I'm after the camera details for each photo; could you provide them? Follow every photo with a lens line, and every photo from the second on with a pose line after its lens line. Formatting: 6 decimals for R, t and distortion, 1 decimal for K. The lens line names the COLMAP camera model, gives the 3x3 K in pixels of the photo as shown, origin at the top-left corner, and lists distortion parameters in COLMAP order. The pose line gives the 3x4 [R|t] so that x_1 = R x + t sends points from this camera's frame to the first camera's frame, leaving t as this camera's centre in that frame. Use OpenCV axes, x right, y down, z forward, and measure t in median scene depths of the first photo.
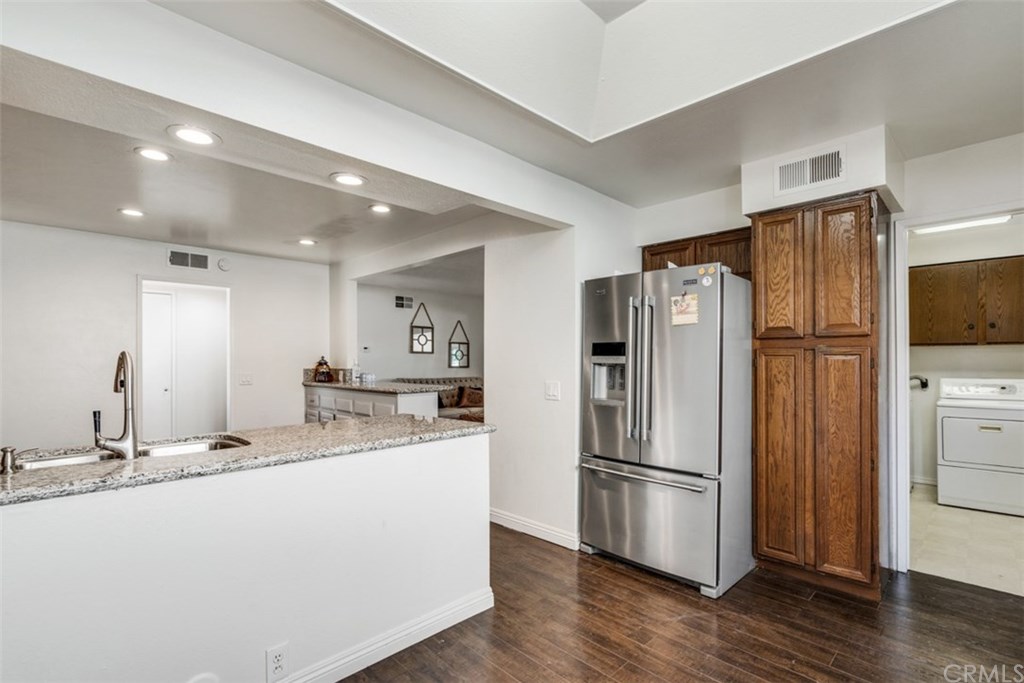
lens RADIAL K [[474.8, 0, 499.4], [0, 474.8, 358.0], [0, 0, 1]] dist [-0.004252, -0.000807]
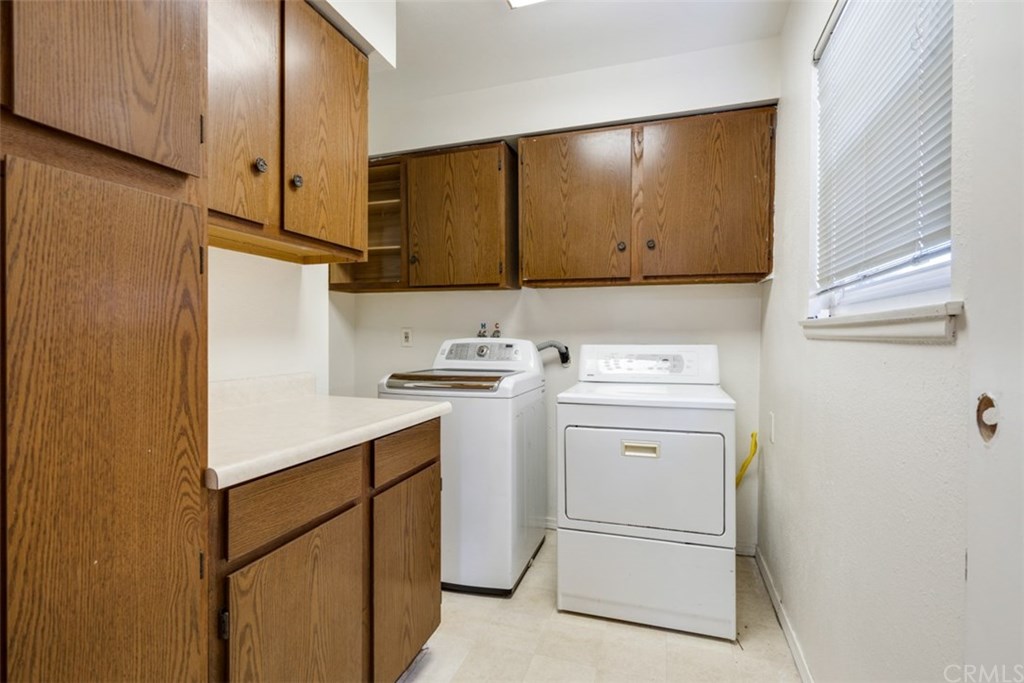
lens RADIAL K [[473.5, 0, 507.9], [0, 473.5, 345.0], [0, 0, 1]] dist [-0.000661, 0.000034]
pose [[0.890849, -0.005830, 0.454262, 0.635946], [-0.001866, 0.999862, 0.016492, 0.035804], [-0.454295, -0.015540, 0.890716, 0.576191]]
